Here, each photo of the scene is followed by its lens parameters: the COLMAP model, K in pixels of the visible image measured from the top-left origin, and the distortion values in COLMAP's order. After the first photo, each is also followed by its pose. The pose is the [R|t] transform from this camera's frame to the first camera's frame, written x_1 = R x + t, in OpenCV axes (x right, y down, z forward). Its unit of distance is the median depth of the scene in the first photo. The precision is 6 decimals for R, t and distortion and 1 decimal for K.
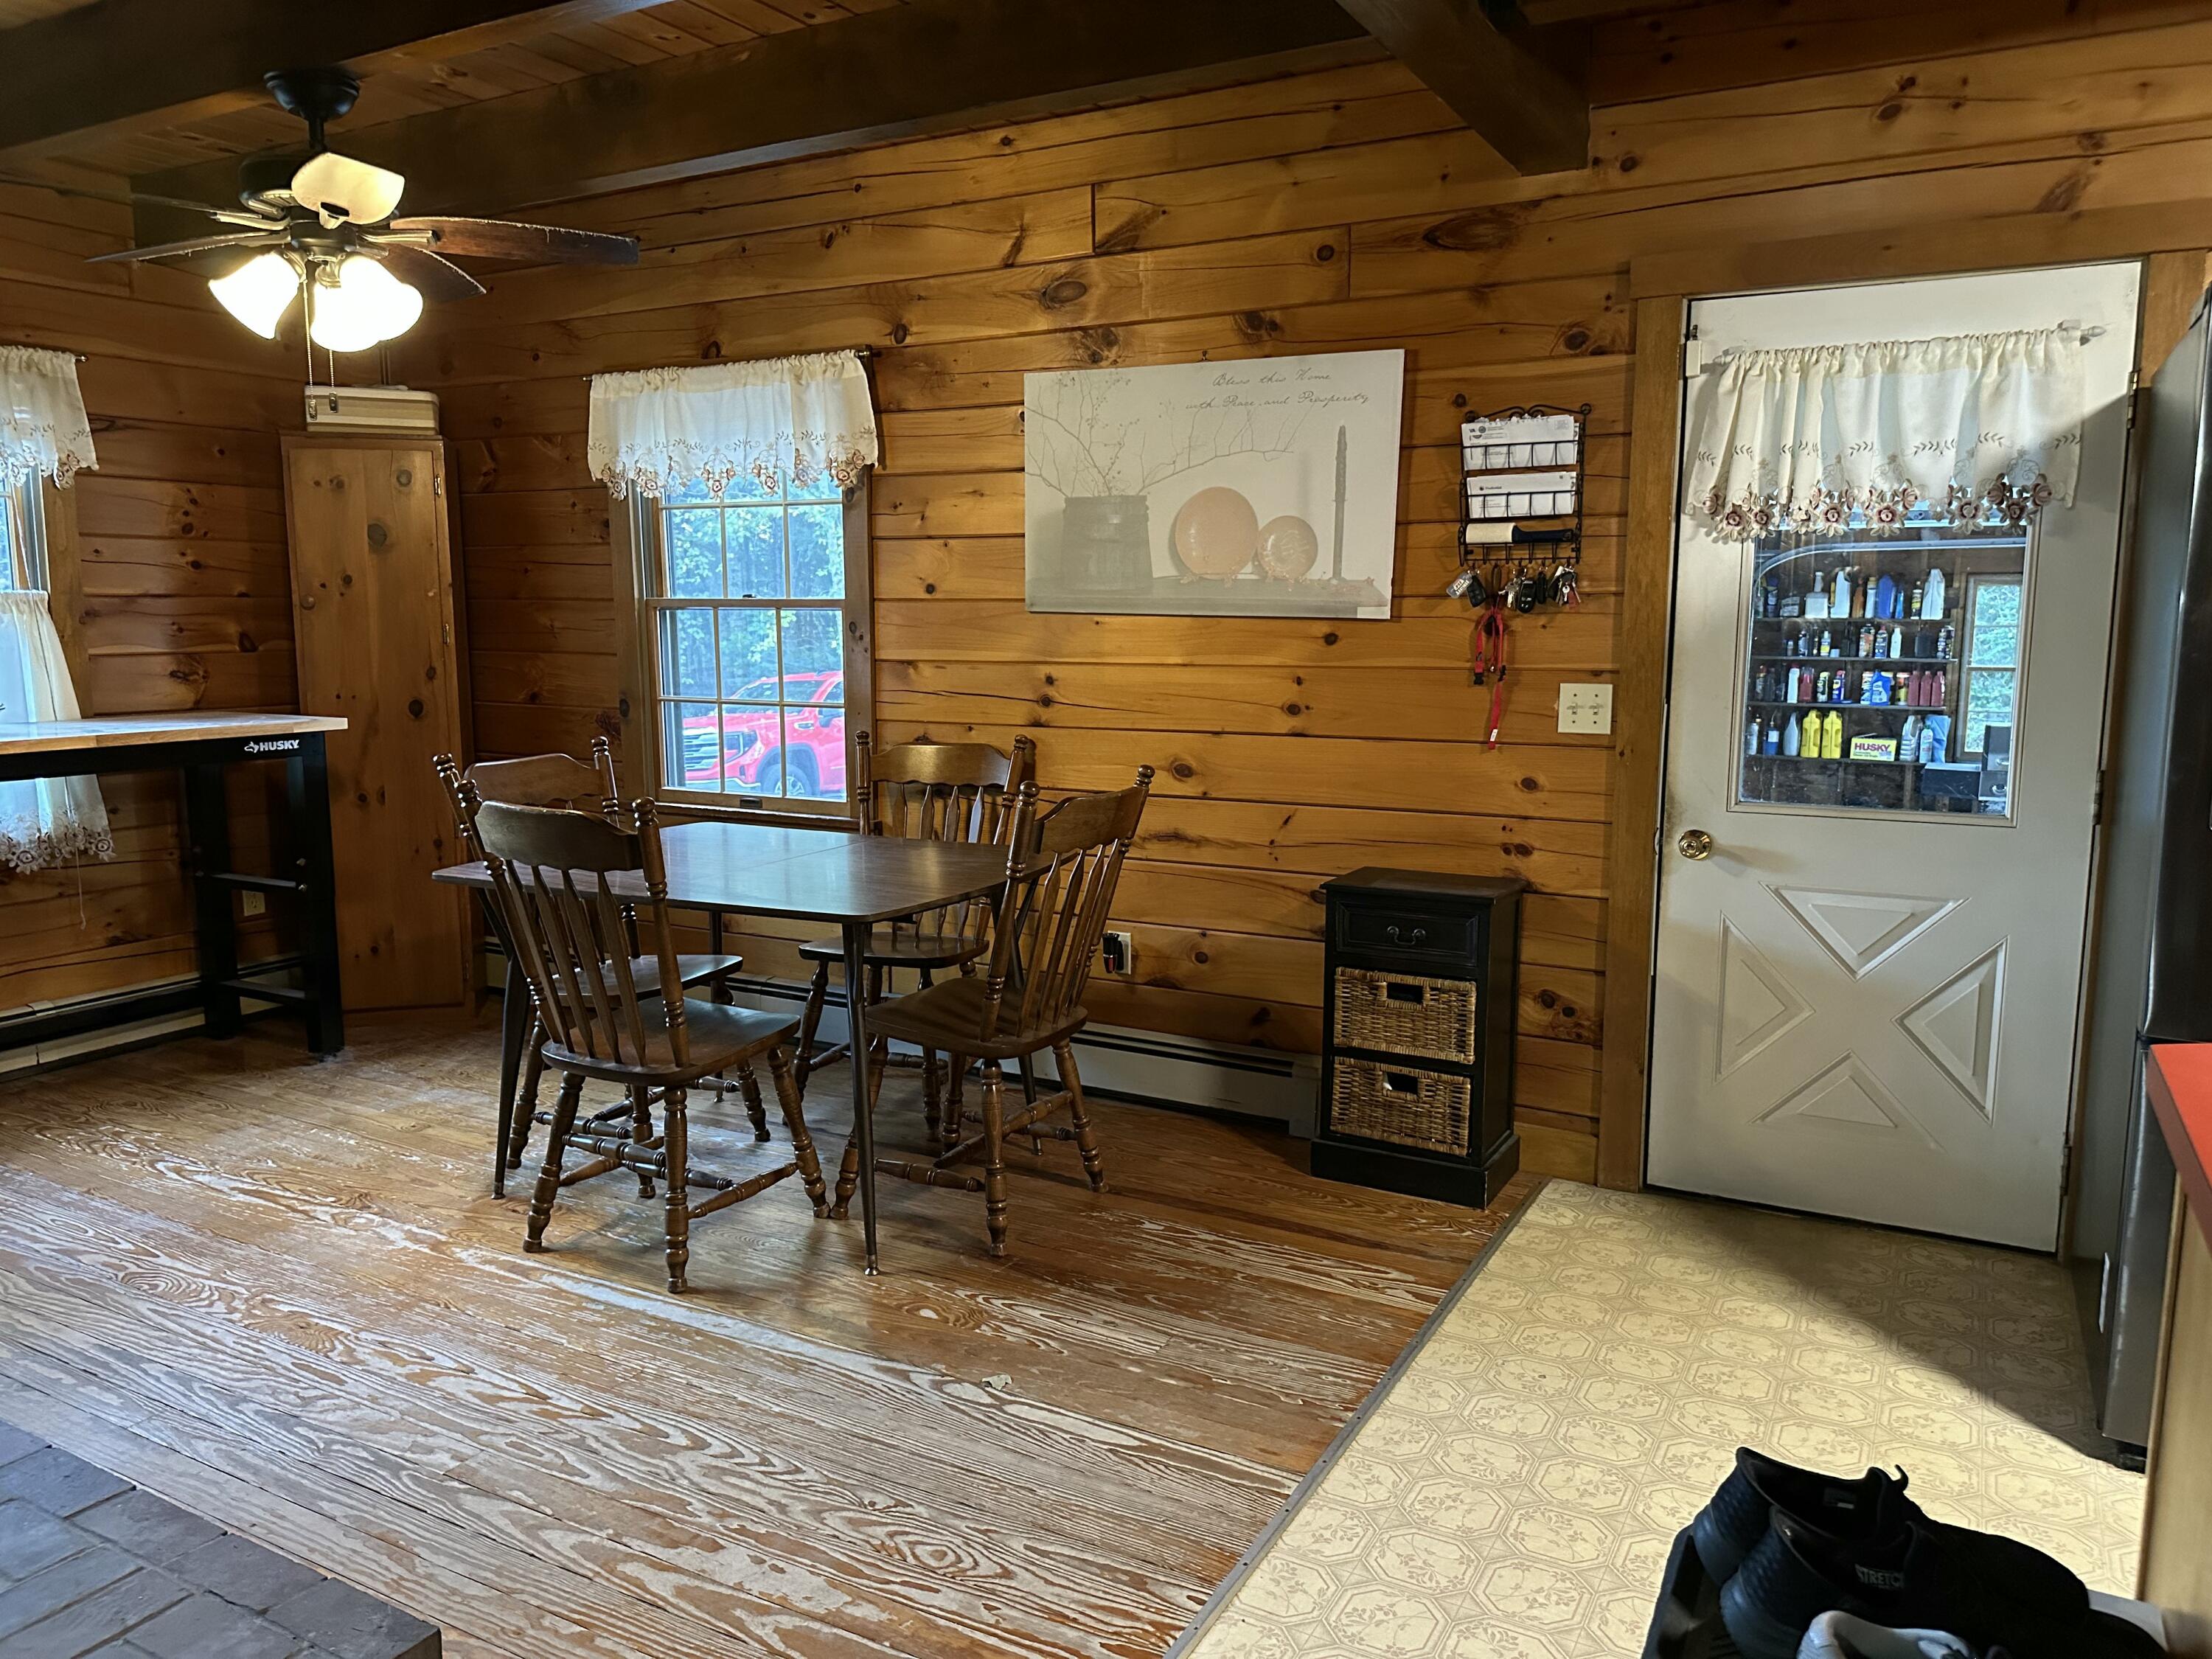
lens RADIAL K [[1536.2, 0, 1145.2], [0, 1536.2, 834.2], [0, 0, 1]] dist [0.039989, -0.045215]
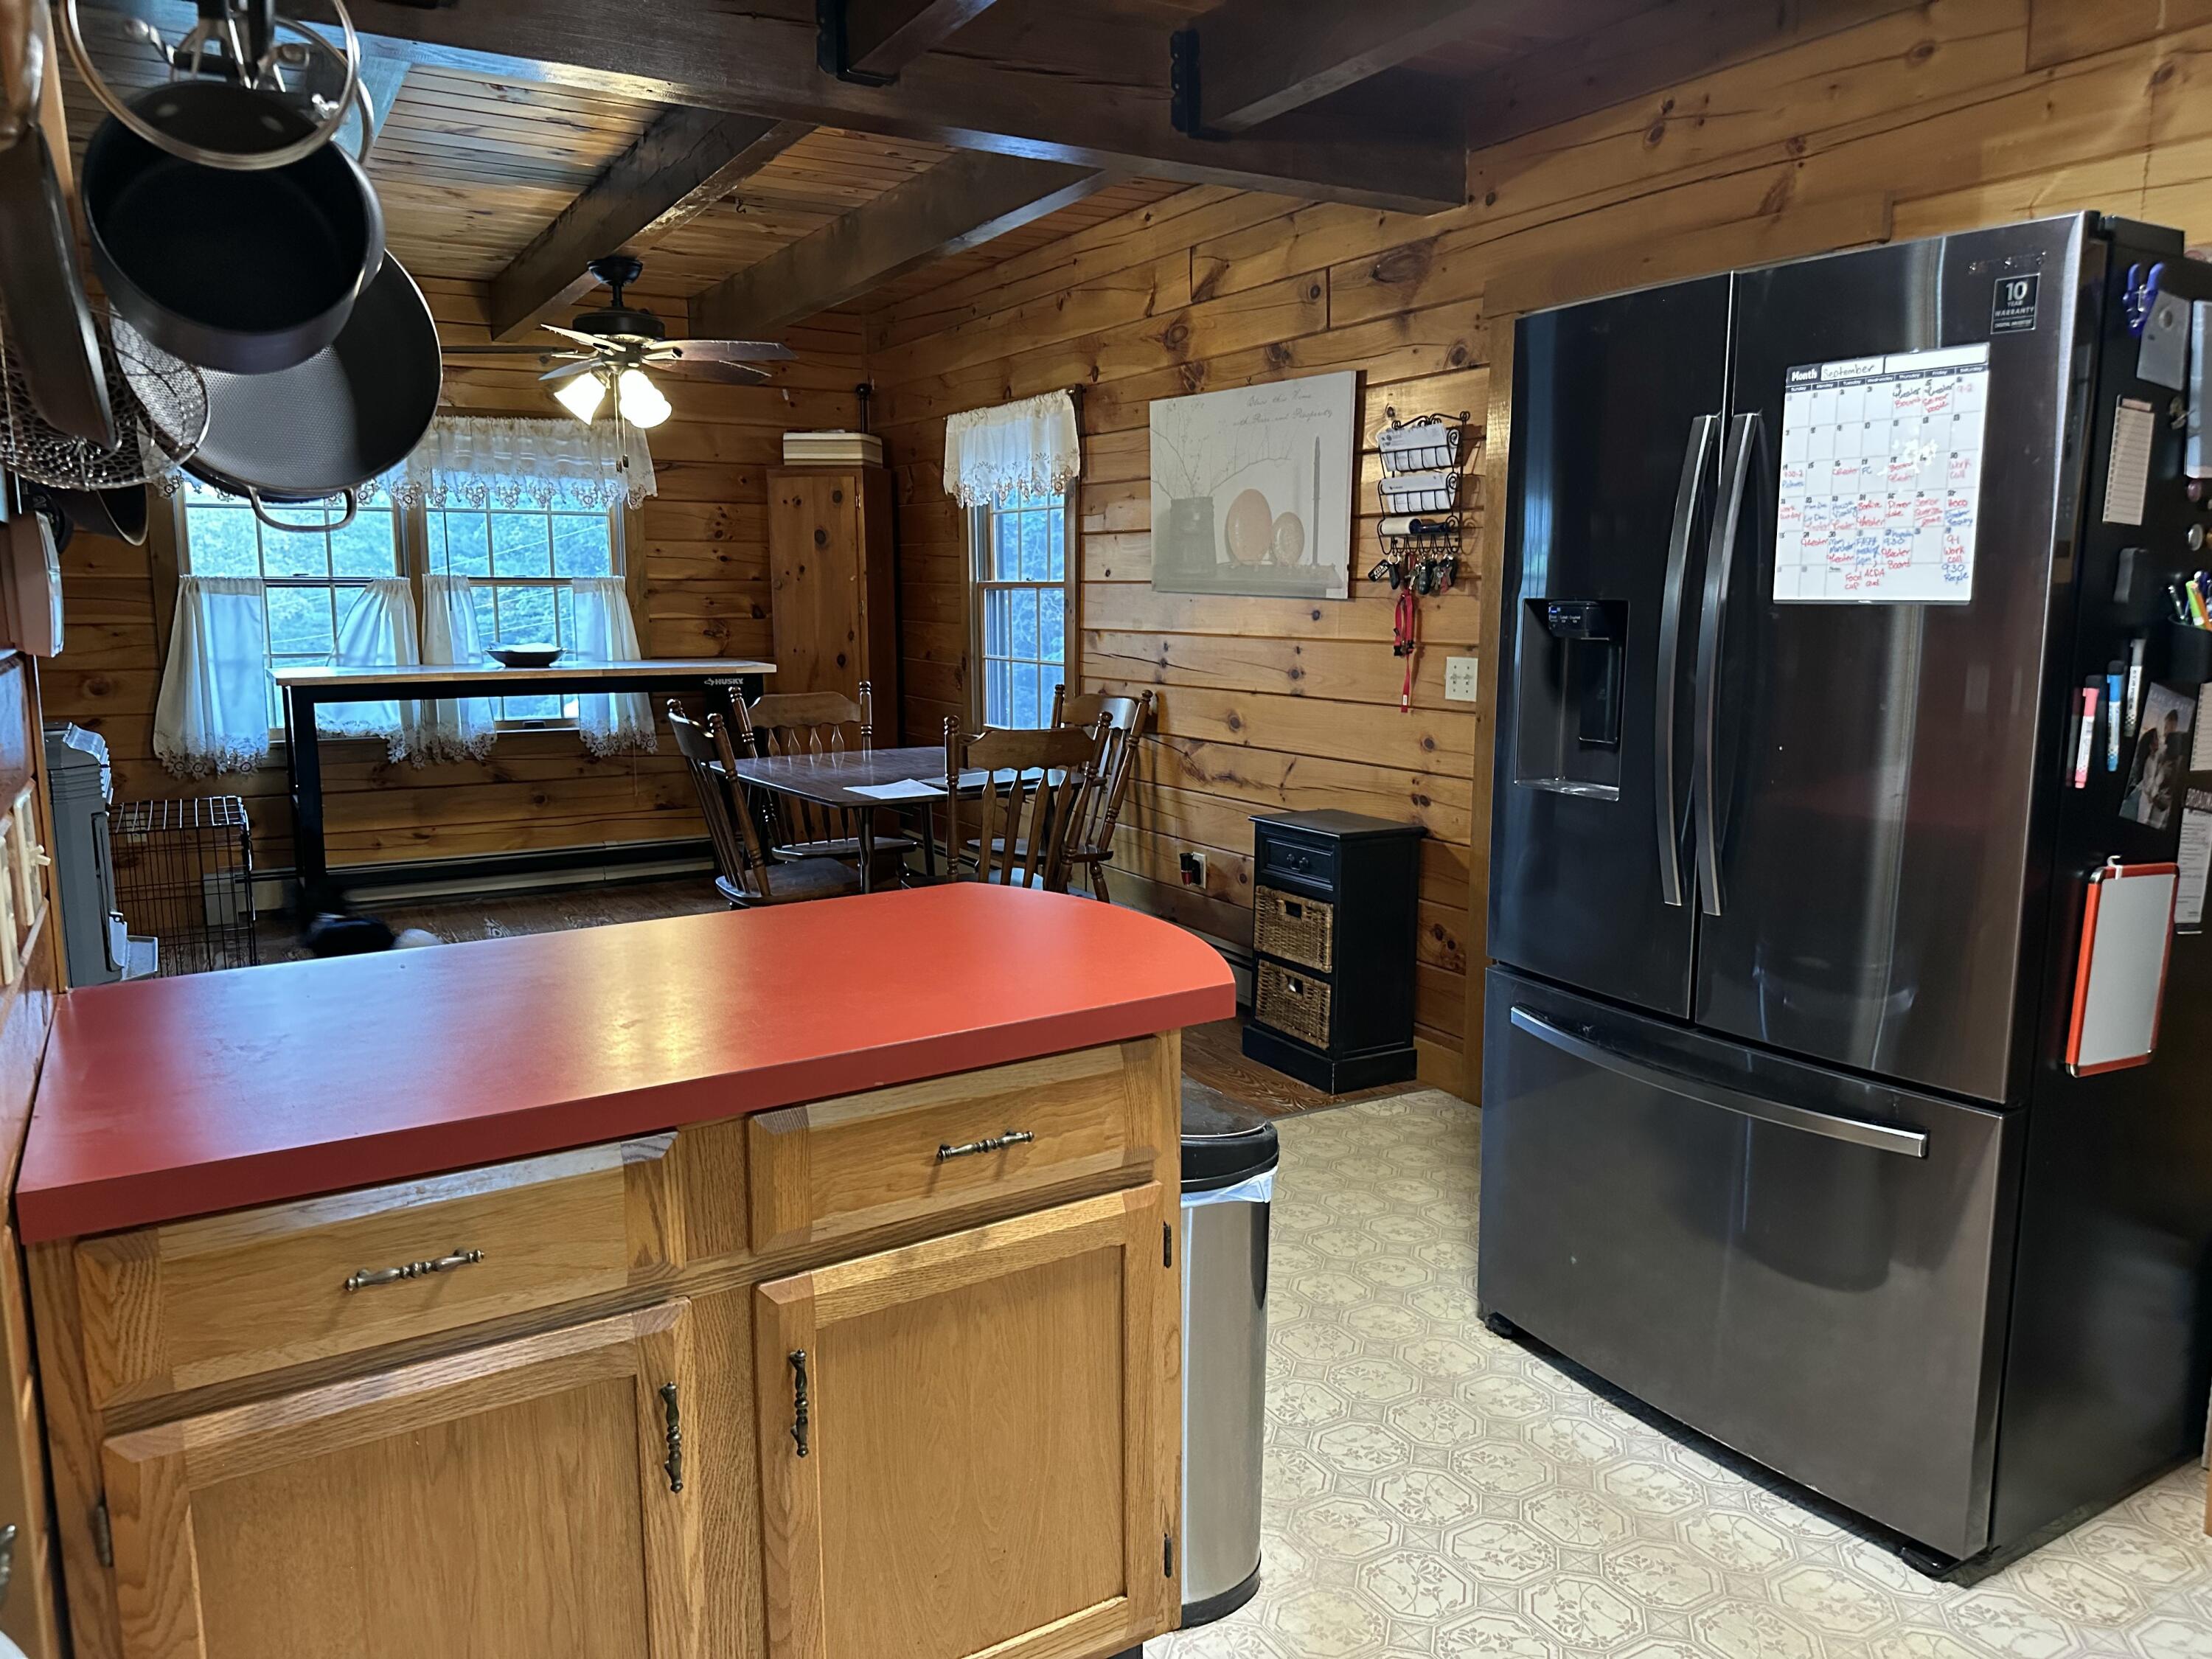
lens RADIAL K [[1536.2, 0, 1156.6], [0, 1536.2, 833.1], [0, 0, 1]] dist [0.039989, -0.045215]
pose [[0.866616, 0.079489, -0.492603, 0.588177], [-0.071847, 0.996820, 0.034456, 0.008273], [0.493775, 0.005532, 0.869572, -0.090690]]
